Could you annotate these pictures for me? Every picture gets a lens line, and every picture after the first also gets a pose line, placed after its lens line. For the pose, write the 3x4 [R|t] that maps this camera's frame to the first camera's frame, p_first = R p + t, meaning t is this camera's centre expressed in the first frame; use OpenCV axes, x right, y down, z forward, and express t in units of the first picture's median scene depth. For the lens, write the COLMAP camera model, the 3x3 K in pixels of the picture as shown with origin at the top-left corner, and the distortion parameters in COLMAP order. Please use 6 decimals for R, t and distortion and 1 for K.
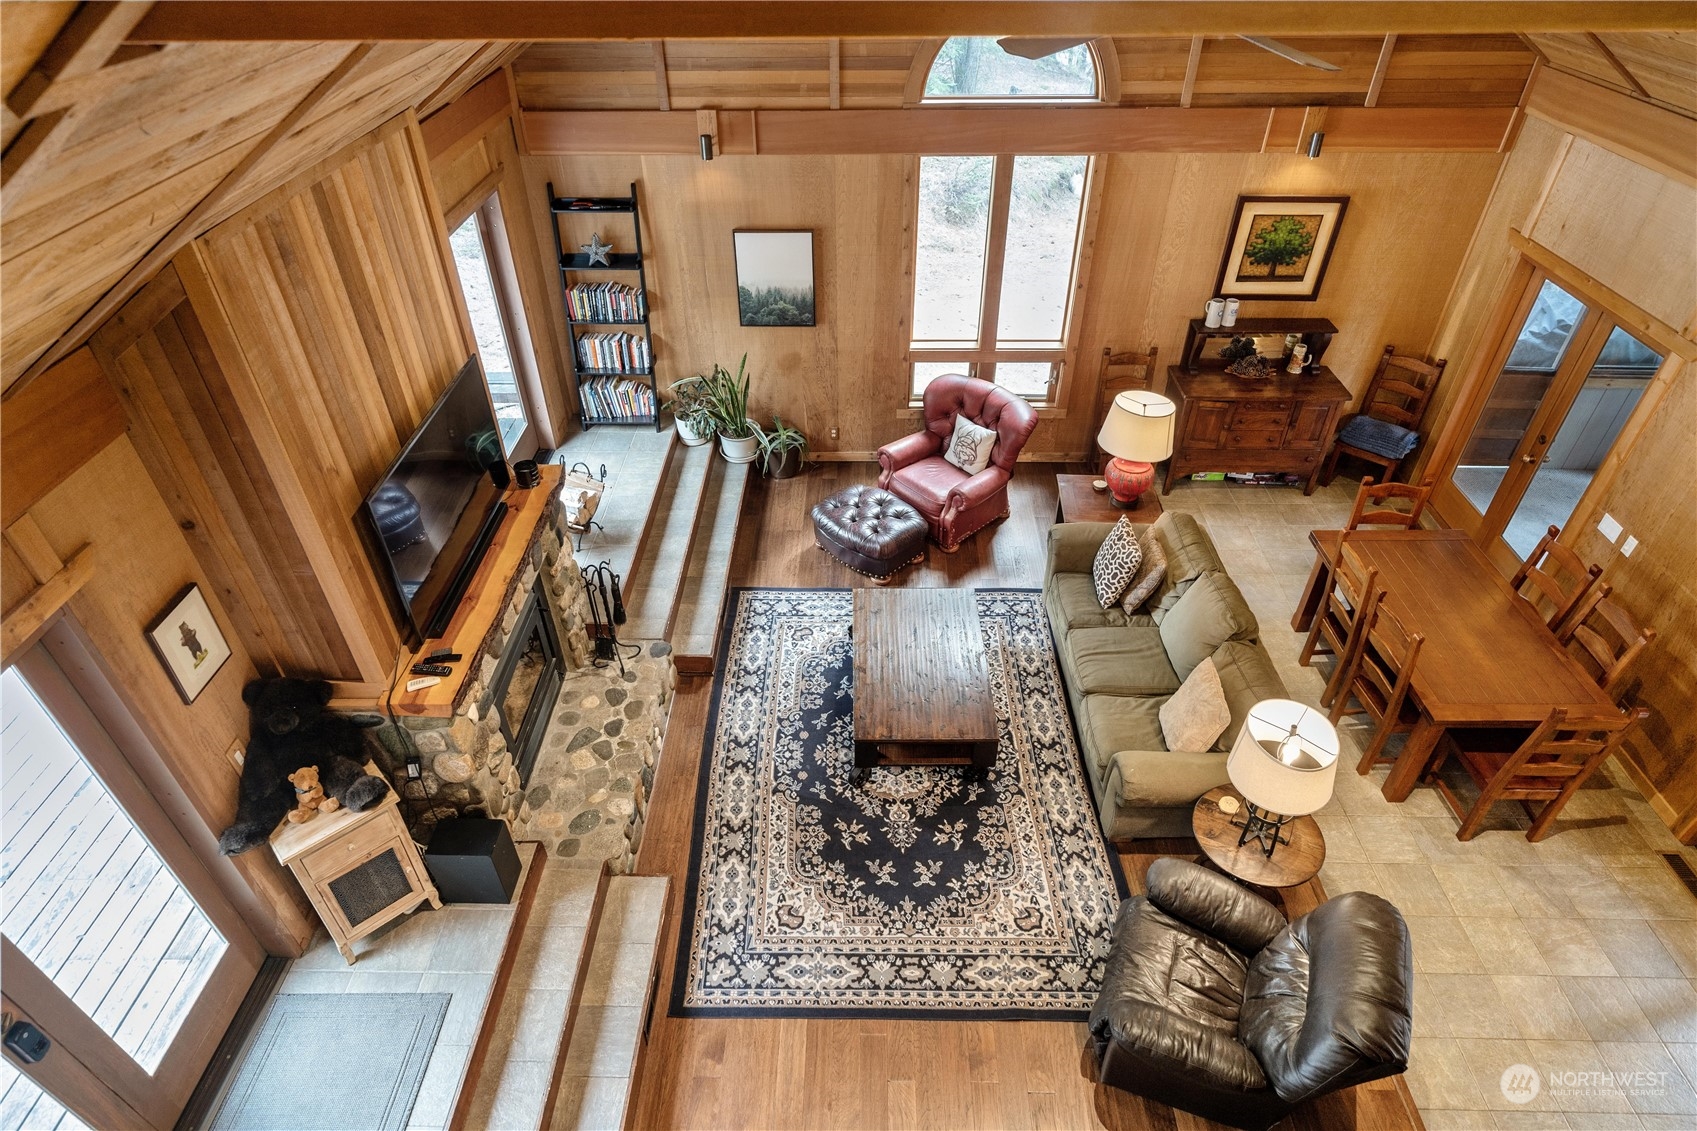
lens RADIAL K [[942.5, 0, 848.5], [0, 942.5, 565.5], [0, 0, 1]] dist [0.000096, 0.000014]
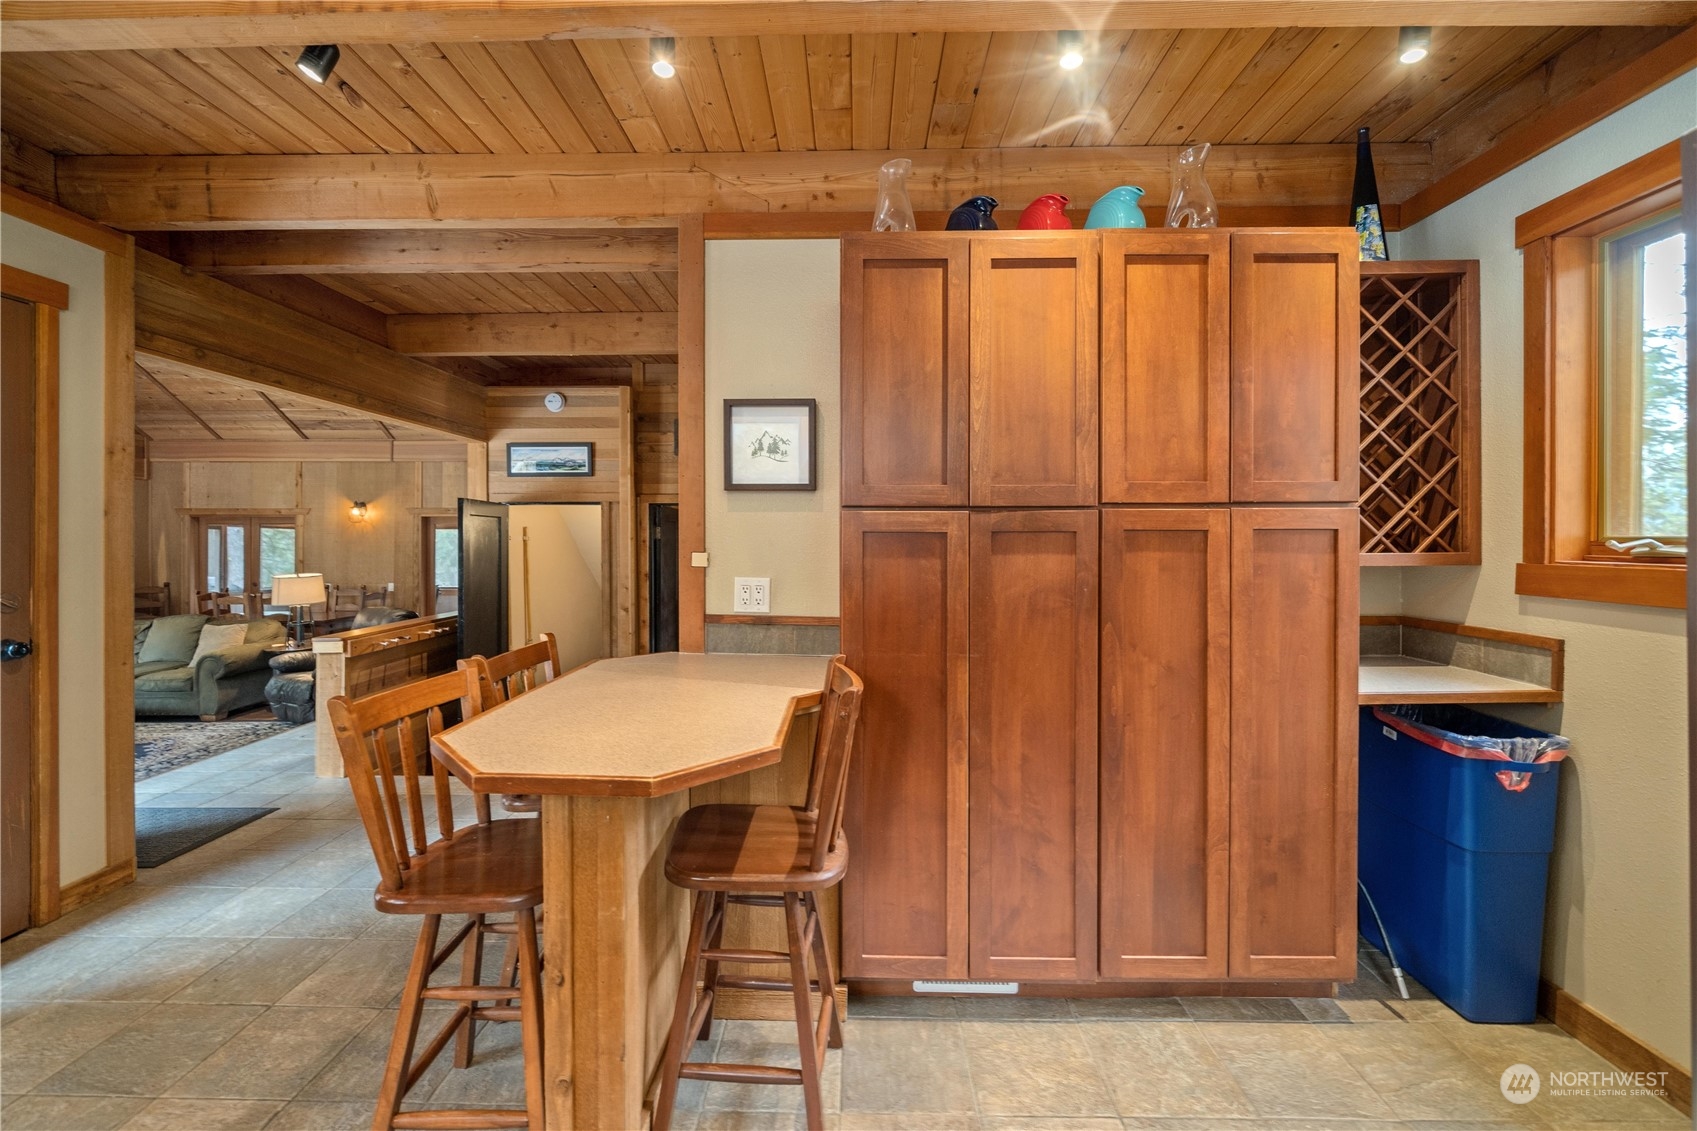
lens RADIAL K [[688.5, 0, 845.4], [0, 688.5, 533.5], [0, 0, 1]] dist [0.001509, 0.000081]
pose [[0.004197, 0.010382, 0.999937, -0.791808], [0.619681, 0.784780, -0.010749, 0.607178], [-0.784843, 0.619687, -0.003139, -0.099162]]
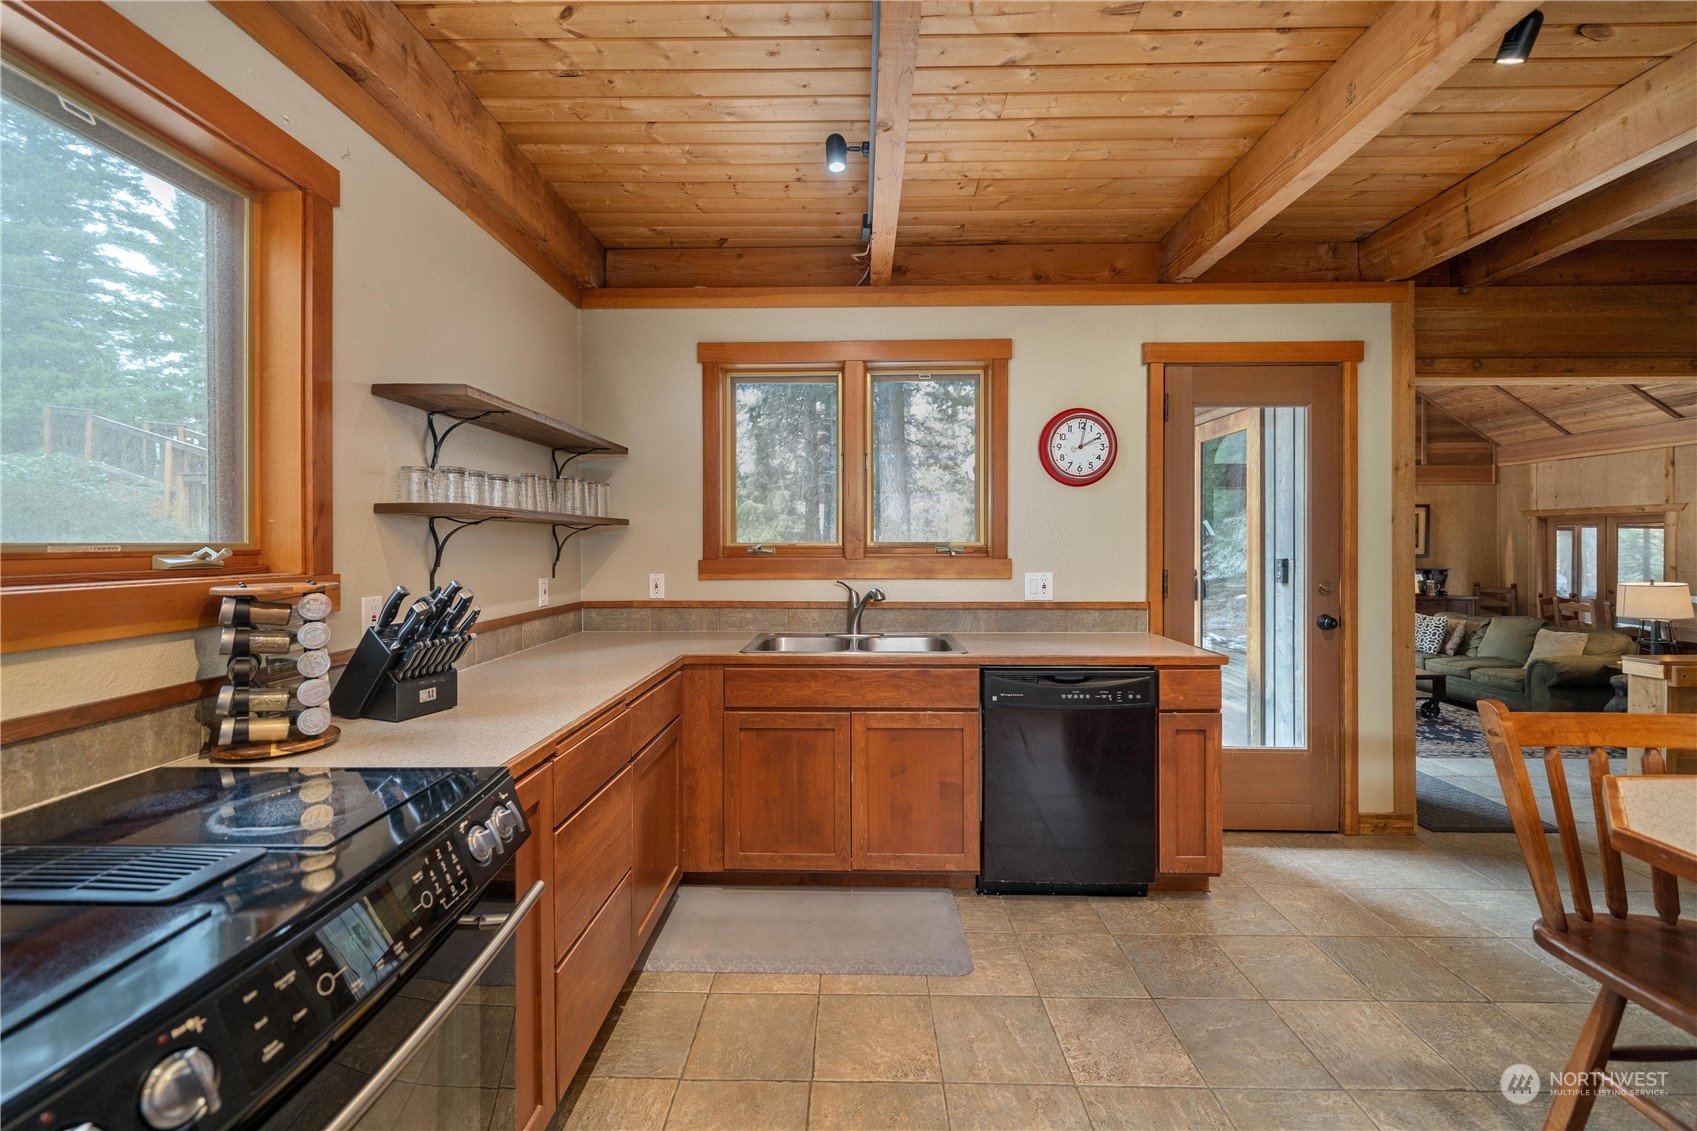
lens RADIAL K [[688.5, 0, 845.4], [0, 688.5, 533.5], [0, 0, 1]] dist [0.001509, 0.000081]
pose [[0.999990, 0.001564, -0.004128, -0.774796], [-0.003811, 0.777802, -0.628497, 0.639765], [0.002228, 0.628507, 0.777801, -0.140640]]
